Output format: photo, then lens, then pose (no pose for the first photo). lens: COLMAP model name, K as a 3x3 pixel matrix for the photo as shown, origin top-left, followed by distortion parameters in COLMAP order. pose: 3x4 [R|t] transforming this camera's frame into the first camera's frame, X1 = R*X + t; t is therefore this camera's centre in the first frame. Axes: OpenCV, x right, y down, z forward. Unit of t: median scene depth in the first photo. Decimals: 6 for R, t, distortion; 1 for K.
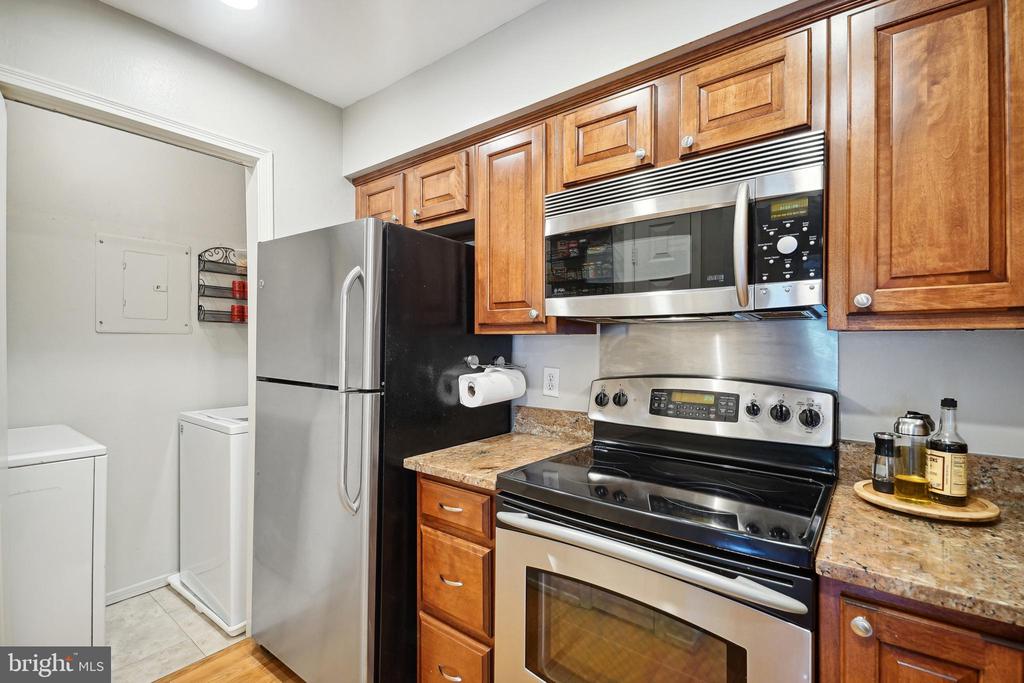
lens RADIAL K [[464.4, 0, 502.7], [0, 464.4, 343.3], [0, 0, 1]] dist [0.022194, -0.010698]
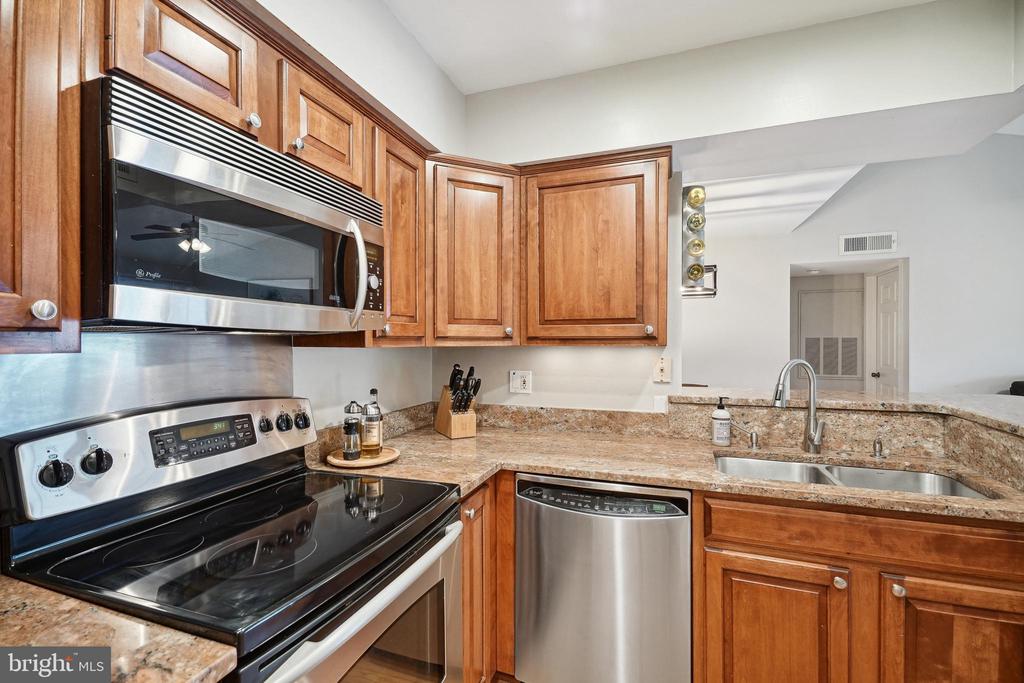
lens RADIAL K [[464.4, 0, 501.7], [0, 464.4, 345.8], [0, 0, 1]] dist [0.022194, -0.010698]
pose [[-0.314308, -0.010034, 0.949268, -0.533670], [0.003004, 0.999929, 0.011564, -0.036376], [-0.949316, 0.006487, -0.314256, 0.795154]]
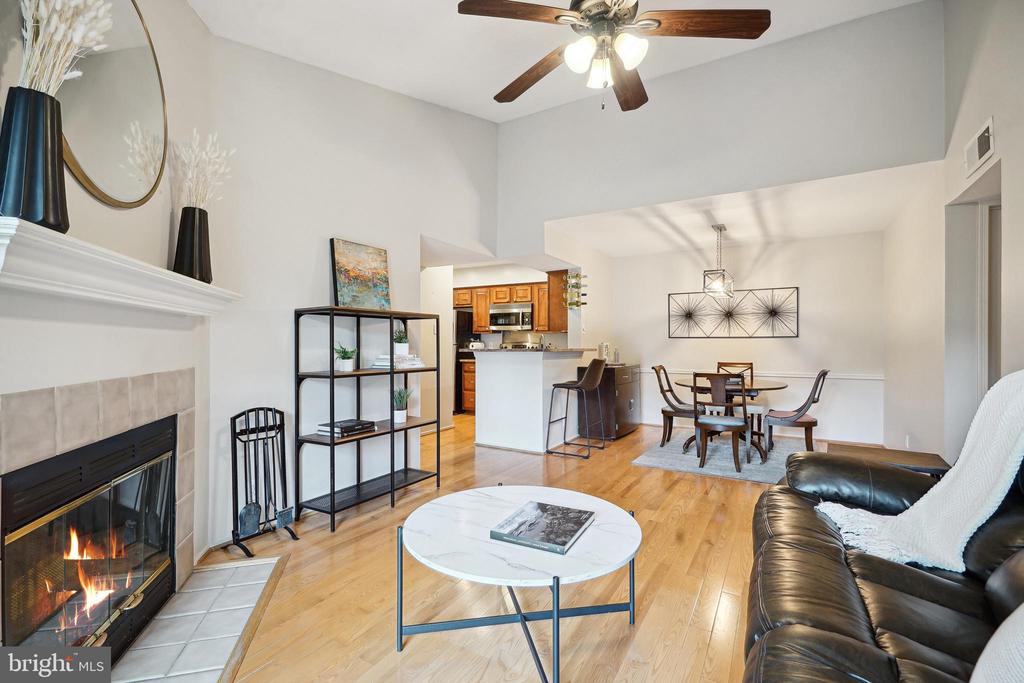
lens RADIAL K [[464.4, 0, 506.8], [0, 464.4, 342.5], [0, 0, 1]] dist [0.022194, -0.010698]
pose [[0.990433, 0.001447, 0.137988, -0.417565], [-0.001249, 0.999998, -0.001521, 0.085658], [-0.137989, 0.001334, 0.990433, -3.989039]]
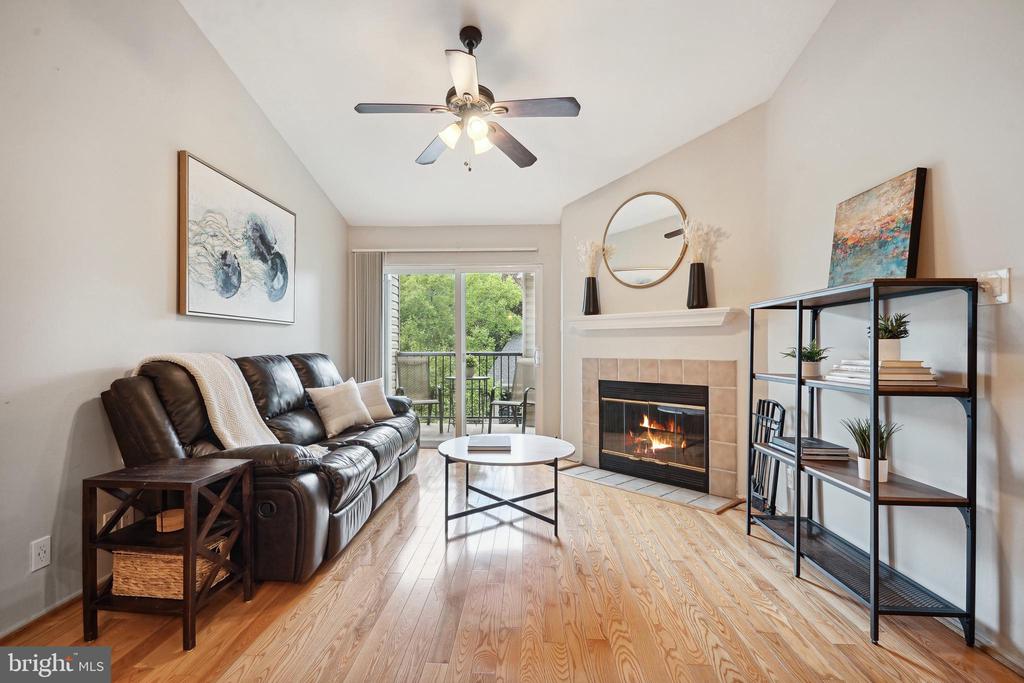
lens RADIAL K [[464.4, 0, 496.1], [0, 464.4, 340.4], [0, 0, 1]] dist [0.022194, -0.010698]
pose [[-0.815031, -0.013974, -0.579248, 1.017588], [-0.004258, 0.999827, -0.018129, 0.116646], [0.579401, -0.012309, -0.814950, -1.100916]]
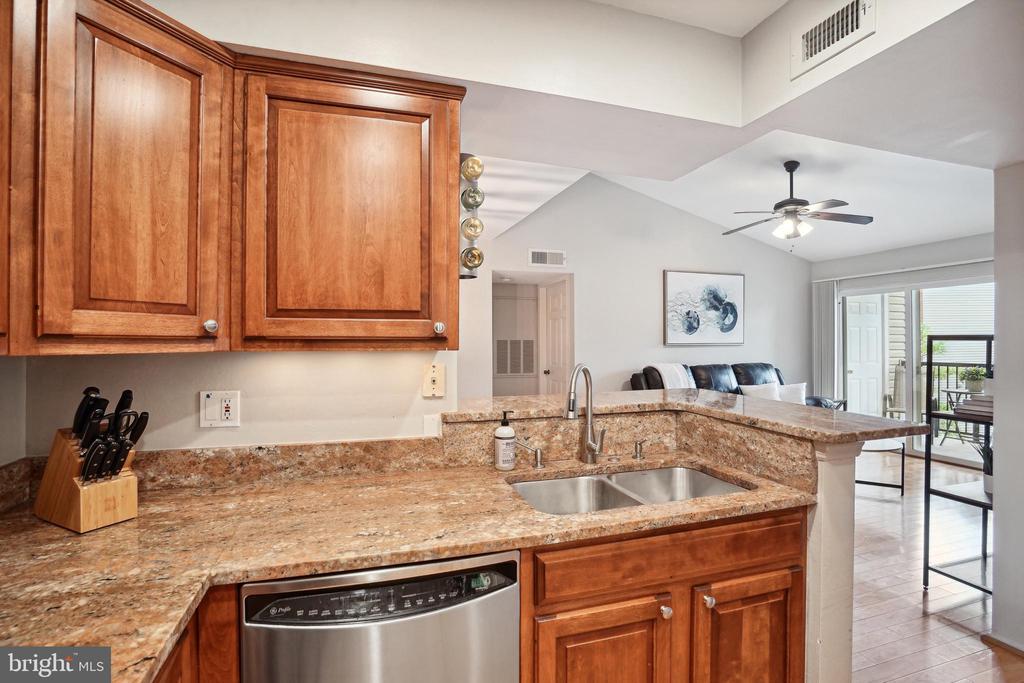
lens RADIAL K [[478.8, 0, 503.6], [0, 478.8, 343.0], [0, 0, 1]] dist [-0.049128, 0.013020]
pose [[-0.830471, -0.001999, 0.557059, -0.100387], [-0.000083, 0.999994, 0.003464, -0.038075], [-0.557063, 0.002831, -0.830466, 0.728027]]
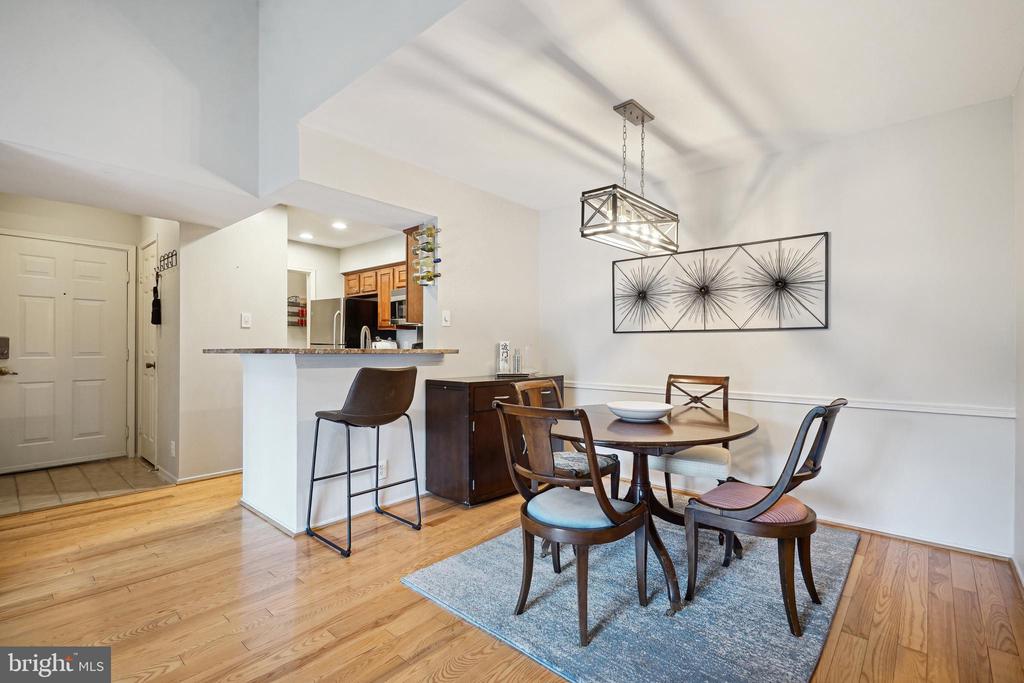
lens RADIAL K [[464.4, 0, 504.9], [0, 464.4, 345.1], [0, 0, 1]] dist [0.022194, -0.010698]
pose [[0.998482, 0.001969, -0.055052, 1.202560], [-0.002076, 0.999996, -0.001885, 0.110934], [0.055048, 0.001996, 0.998482, -2.600598]]
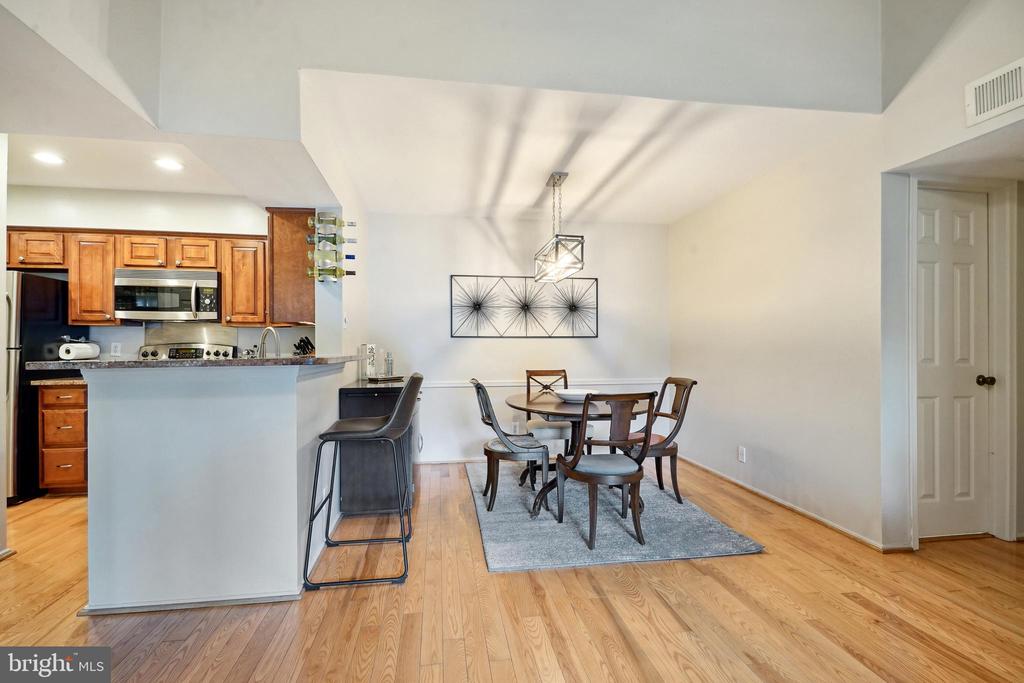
lens RADIAL K [[464.4, 0, 505.3], [0, 464.4, 346.6], [0, 0, 1]] dist [0.022194, -0.010698]
pose [[0.678275, -0.002743, 0.734803, -0.340328], [0.000113, 0.999993, 0.003628, 0.085967], [-0.734808, -0.002378, 0.678271, -2.254825]]
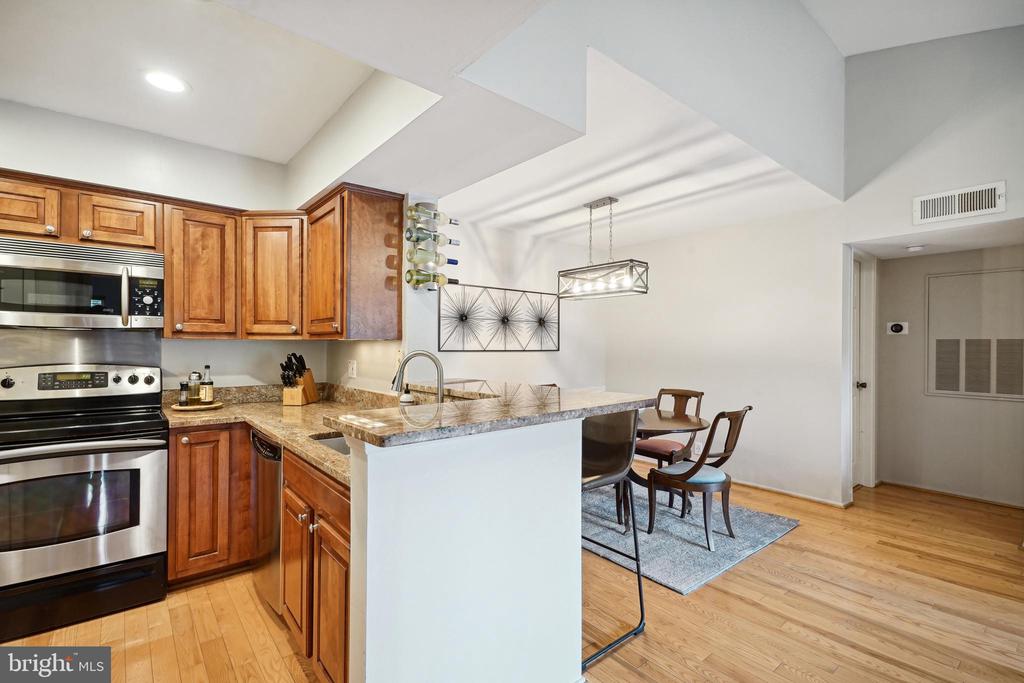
lens RADIAL K [[464.4, 0, 504.5], [0, 464.4, 347.9], [0, 0, 1]] dist [0.022194, -0.010698]
pose [[0.210746, -0.002865, 0.977537, -0.922263], [-0.005396, 0.999977, 0.004094, 0.000721], [-0.977526, -0.006137, 0.210726, -0.862350]]
